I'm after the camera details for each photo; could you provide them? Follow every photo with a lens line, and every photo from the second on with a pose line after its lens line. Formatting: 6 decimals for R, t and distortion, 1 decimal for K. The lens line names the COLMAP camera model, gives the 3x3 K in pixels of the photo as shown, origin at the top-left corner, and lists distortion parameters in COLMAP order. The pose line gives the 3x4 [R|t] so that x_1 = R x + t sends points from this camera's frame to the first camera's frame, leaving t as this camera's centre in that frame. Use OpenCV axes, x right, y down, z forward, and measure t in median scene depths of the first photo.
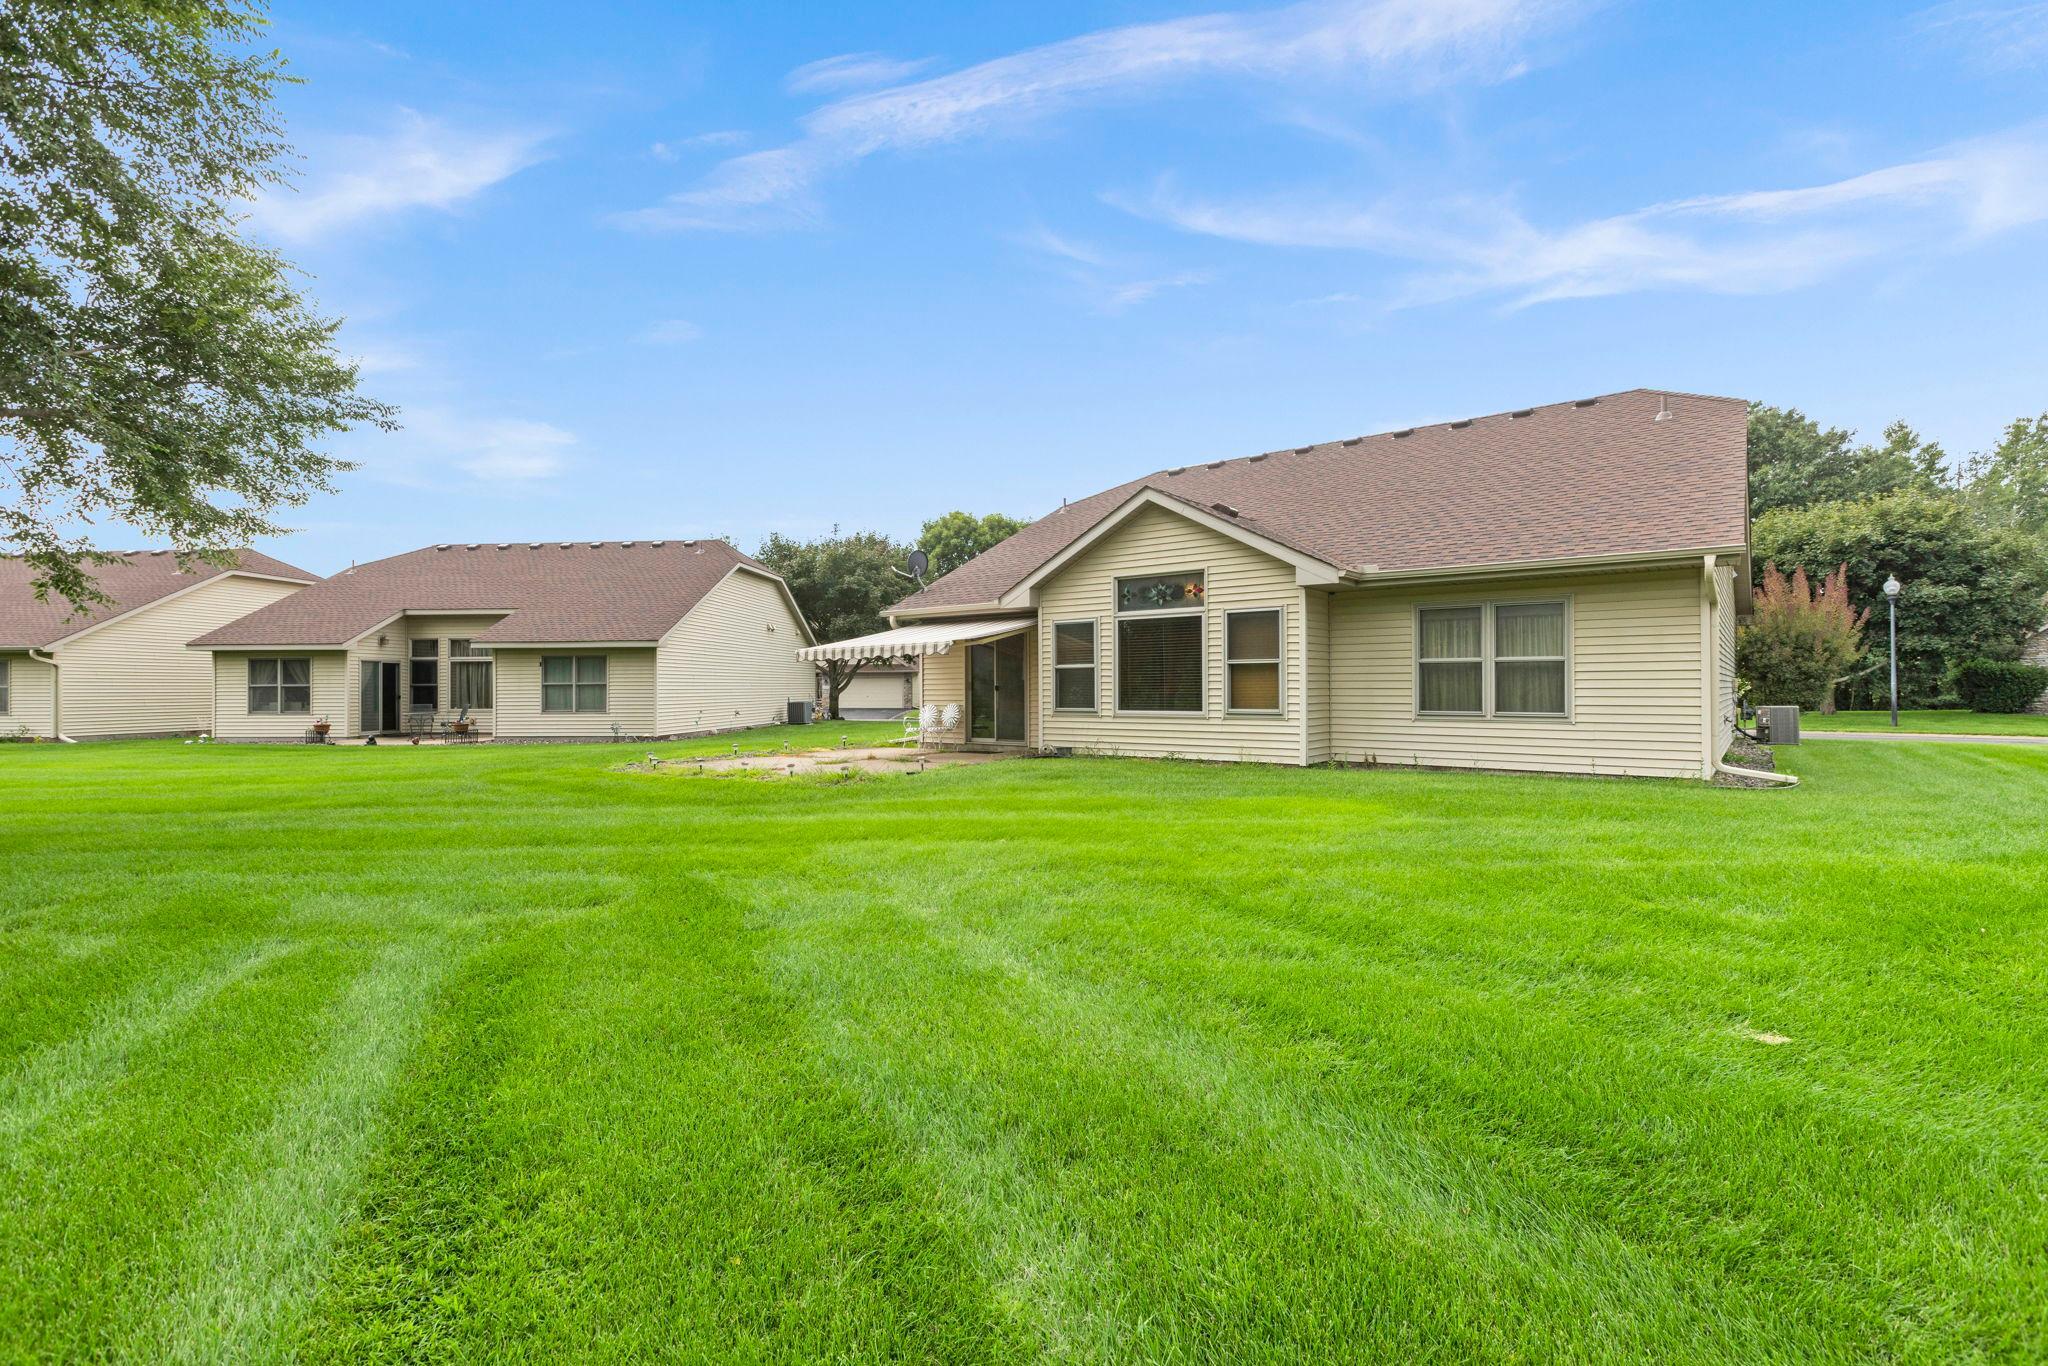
lens RADIAL K [[929.4, 0, 1023.1], [0, 929.4, 676.3], [0, 0, 1]] dist [0.011547, -0.004182]
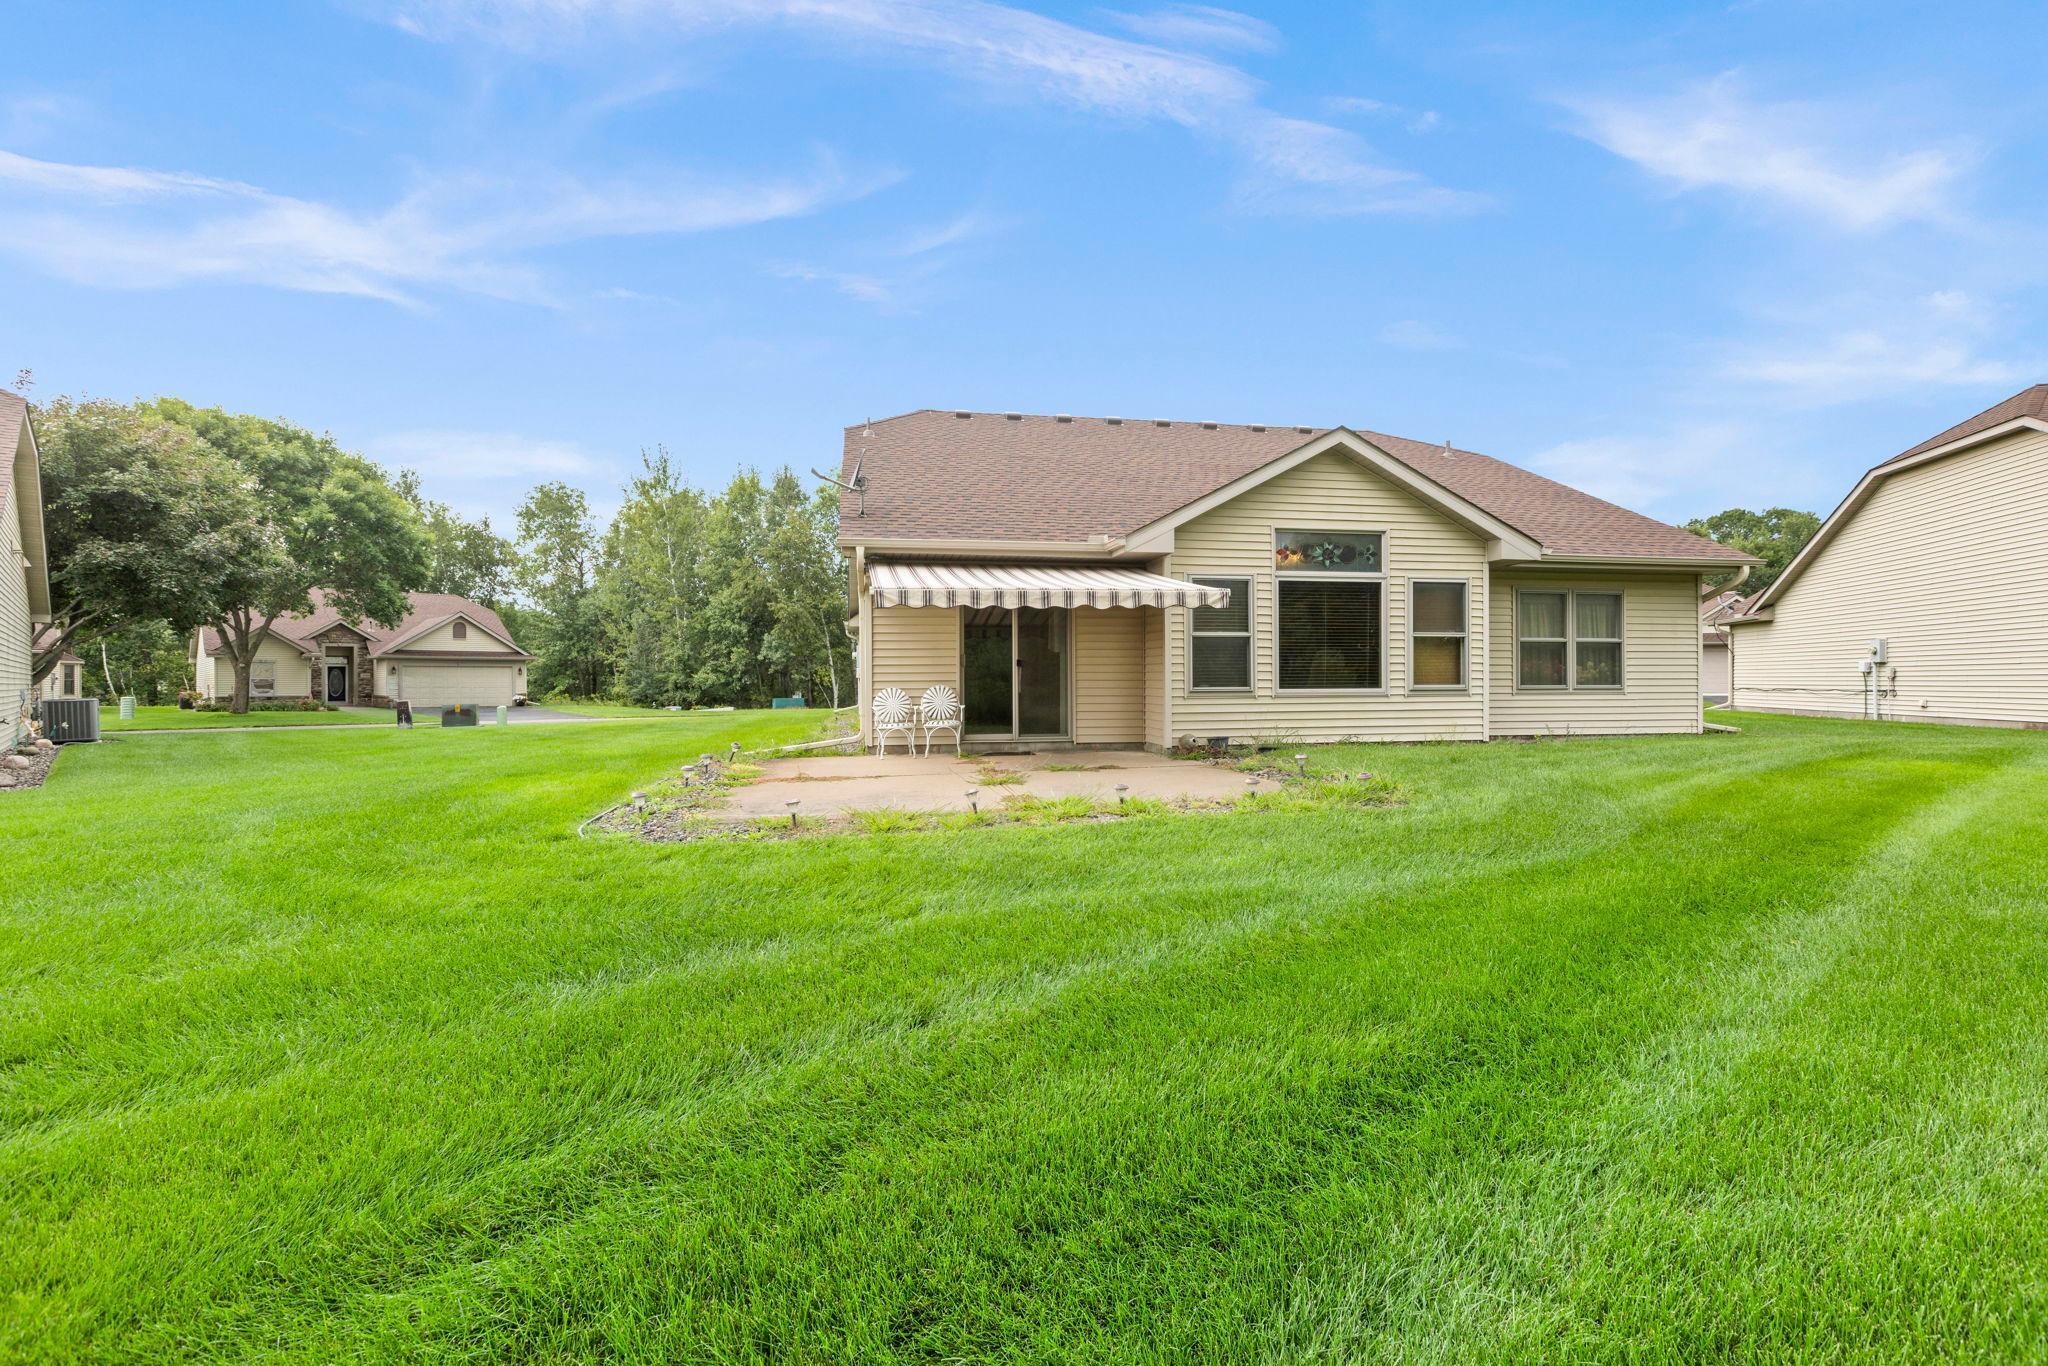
lens RADIAL K [[929.4, 0, 1014.8], [0, 929.4, 680.4], [0, 0, 1]] dist [0.011547, -0.004182]
pose [[0.663553, 0.002152, 0.748126, -0.657623], [-0.008196, 0.999957, 0.004393, 0.026479], [-0.748084, -0.009047, 0.663542, 0.608078]]
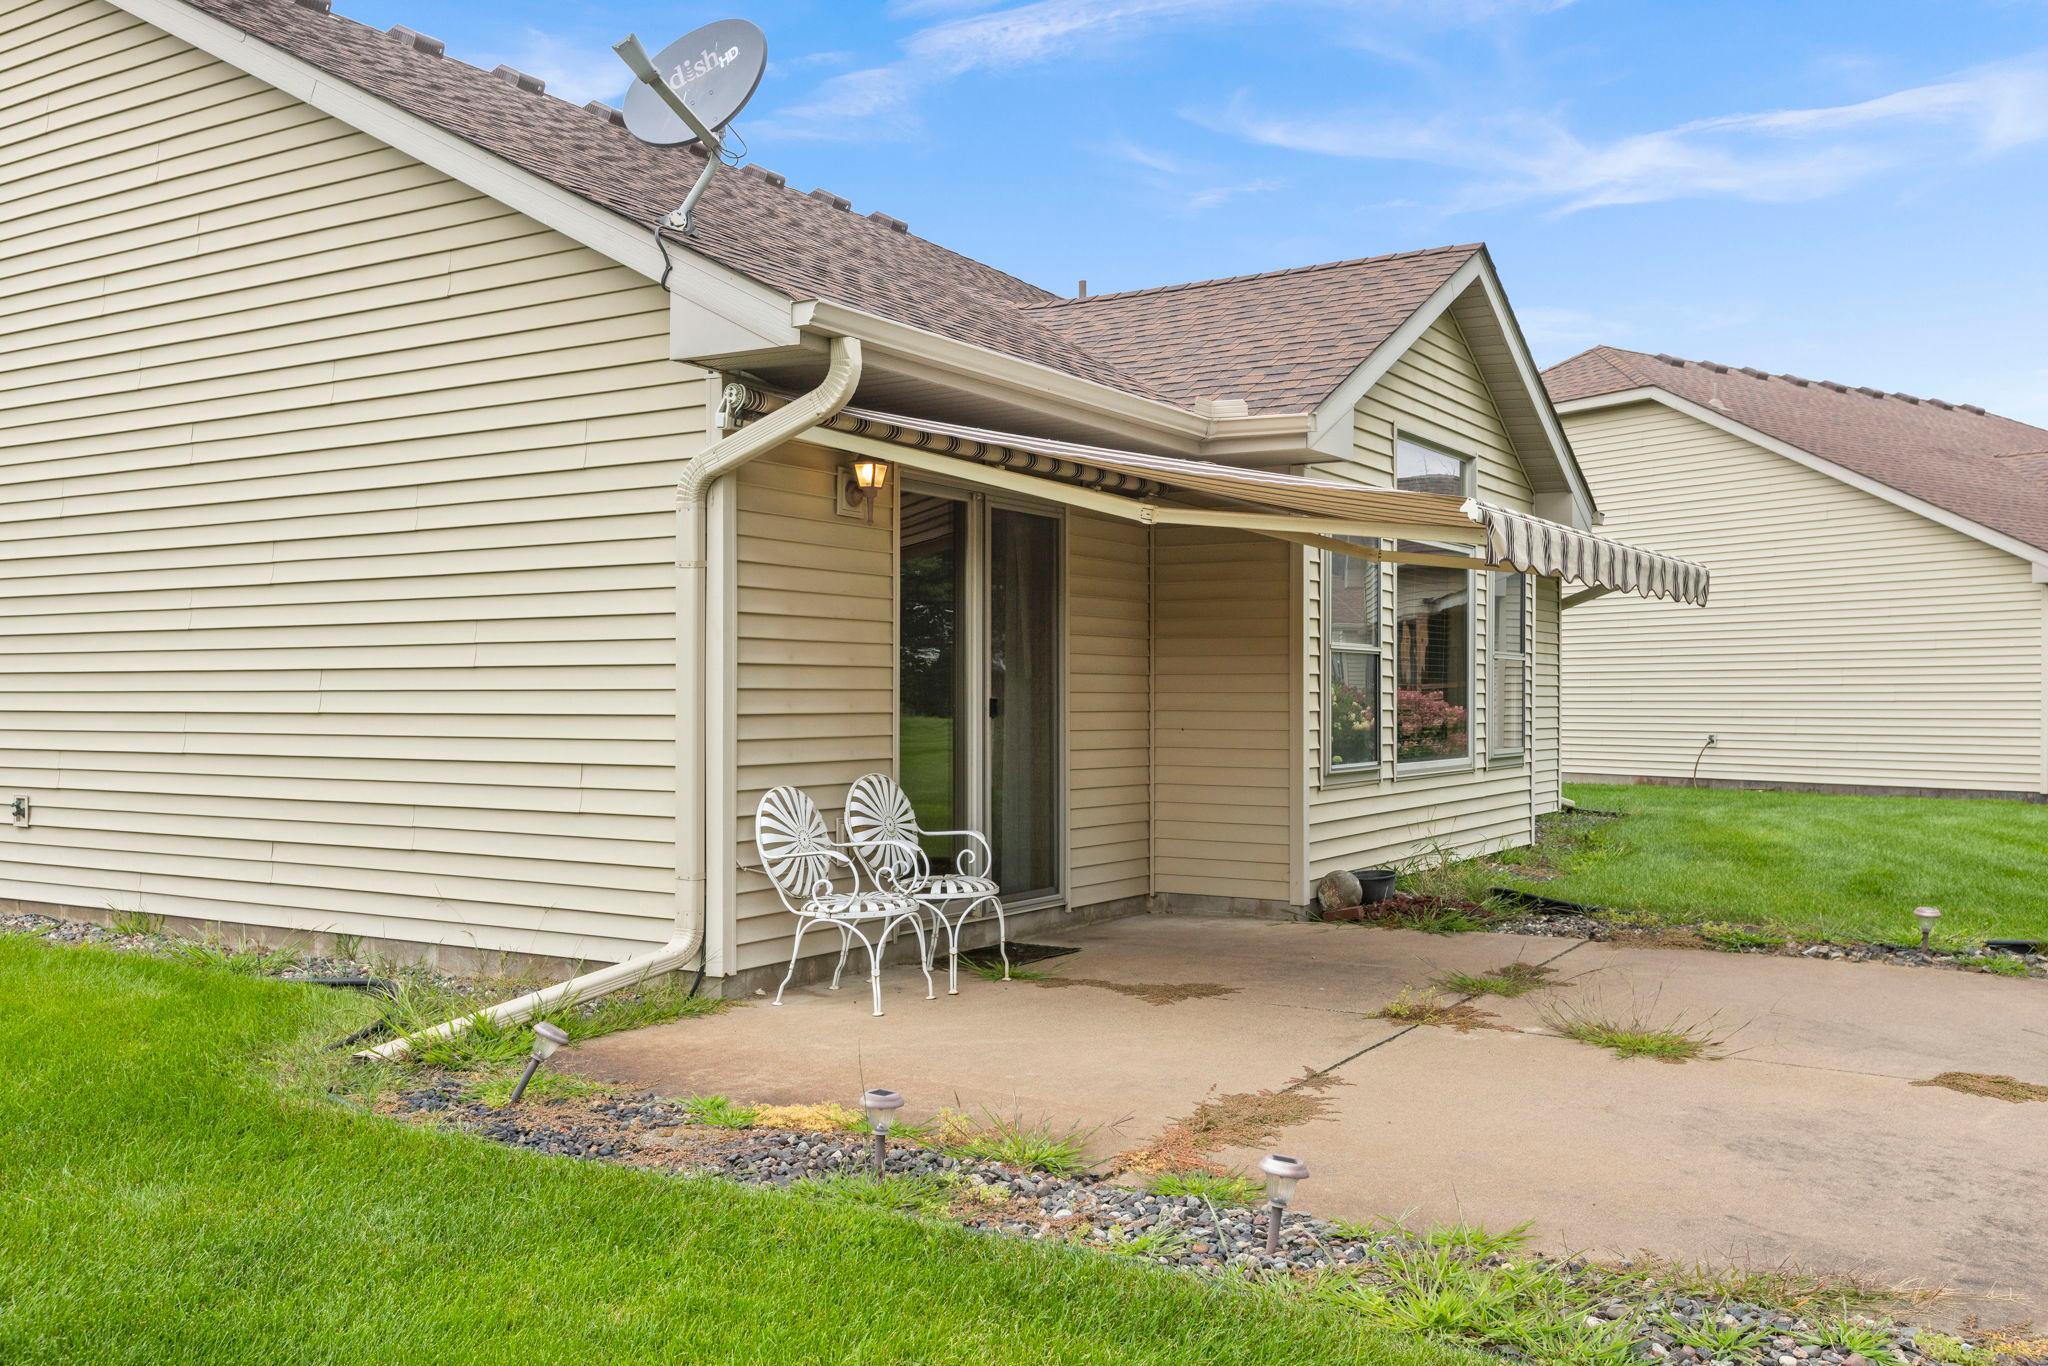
lens RADIAL K [[1797.4, 0, 1026.6], [0, 1797.4, 692.8], [0, 0, 1]] dist [-0.030180, 0.066256]
pose [[-0.126456, 0.007615, 0.991943, -0.627010], [-0.013015, 0.999872, -0.009335, 0.015369], [-0.991887, -0.014090, -0.126341, 1.221633]]
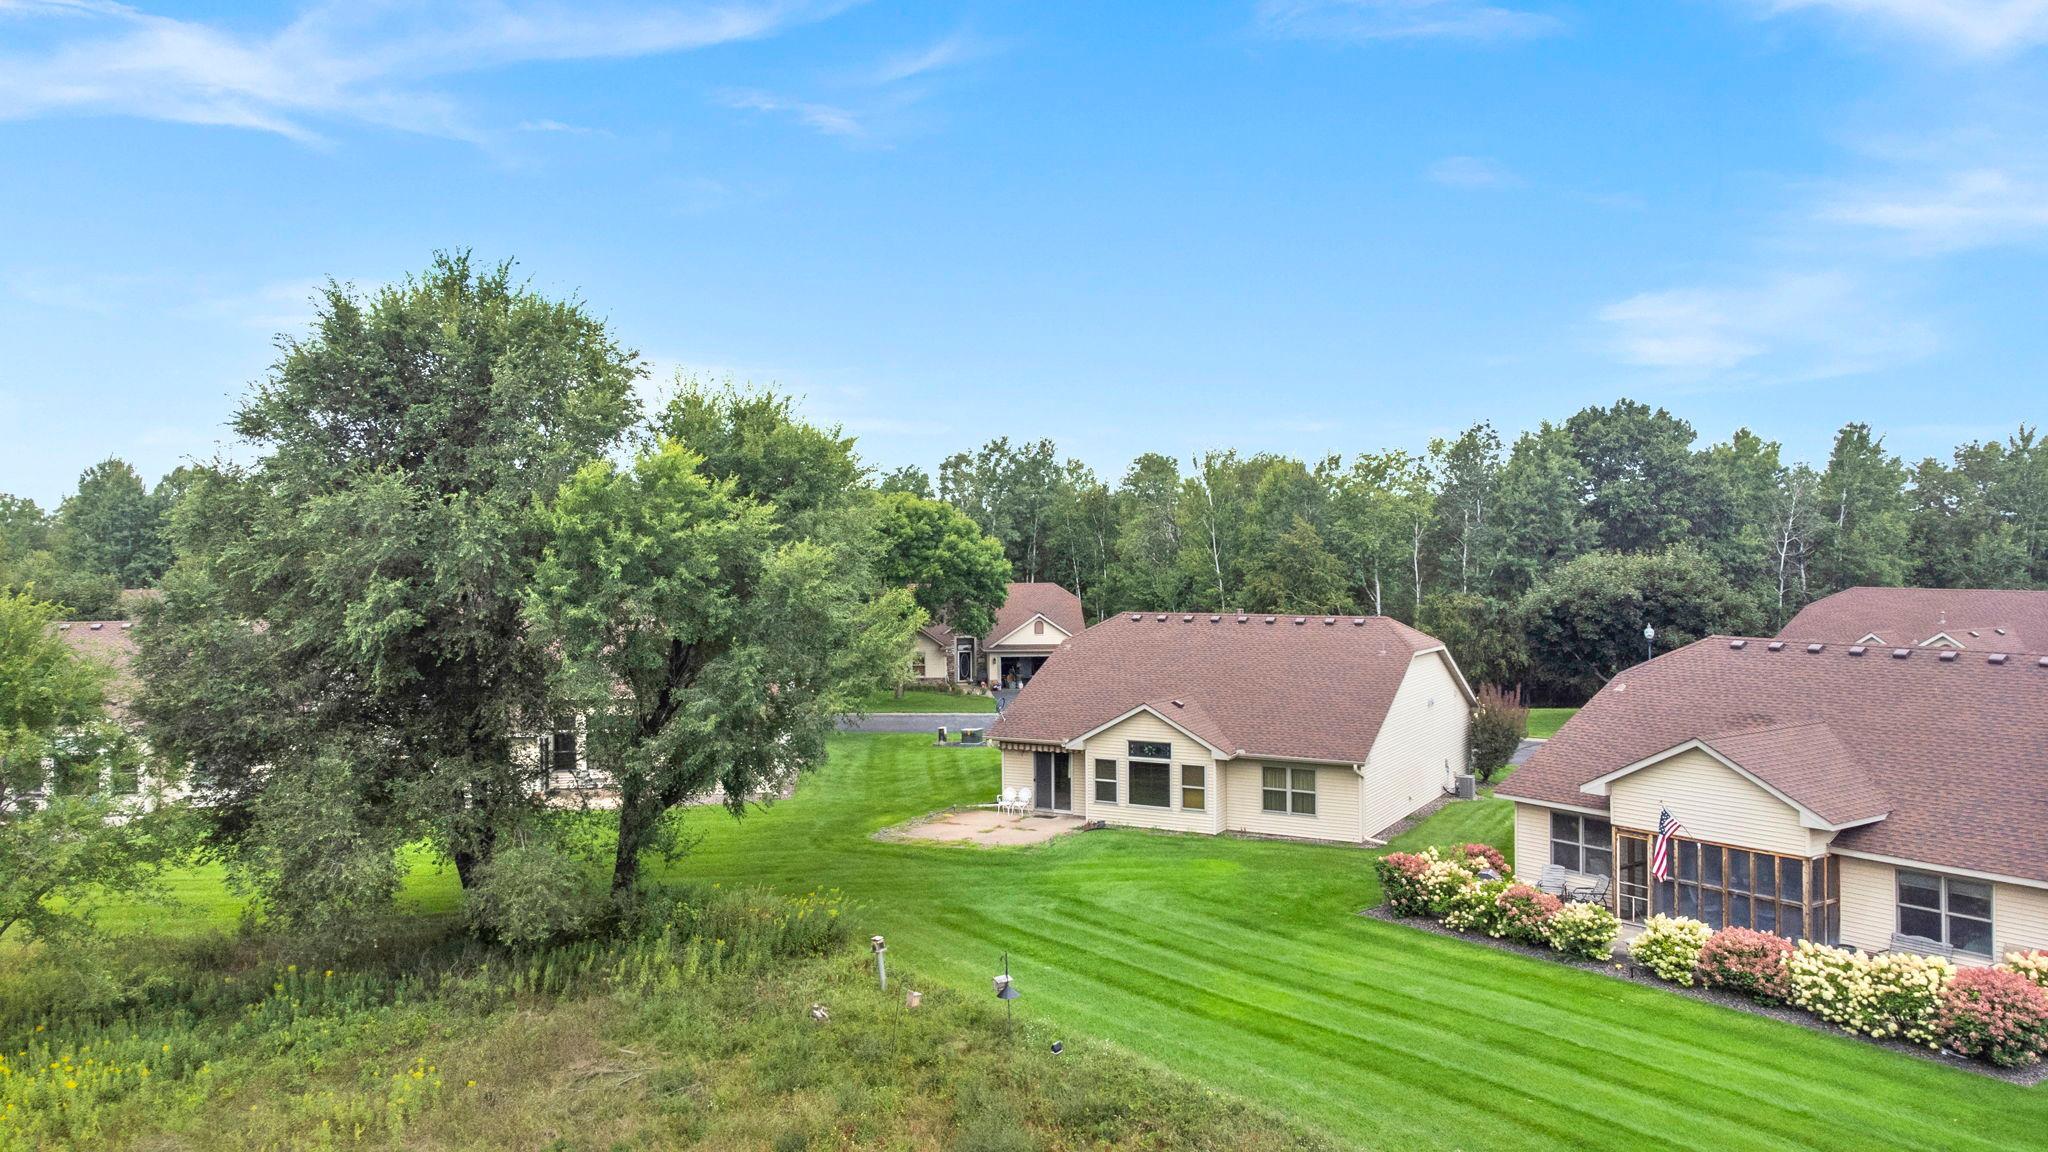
lens RADIAL K [[1542.1, 0, 1008.2], [0, 1542.1, 575.2], [0, 0, 1]] dist [0.039516, 0.022354]
pose [[0.987675, -0.006879, 0.156368, -0.682174], [0.000800, 0.999243, 0.038906, -0.593161], [-0.156518, -0.038301, 0.986932, -2.284466]]
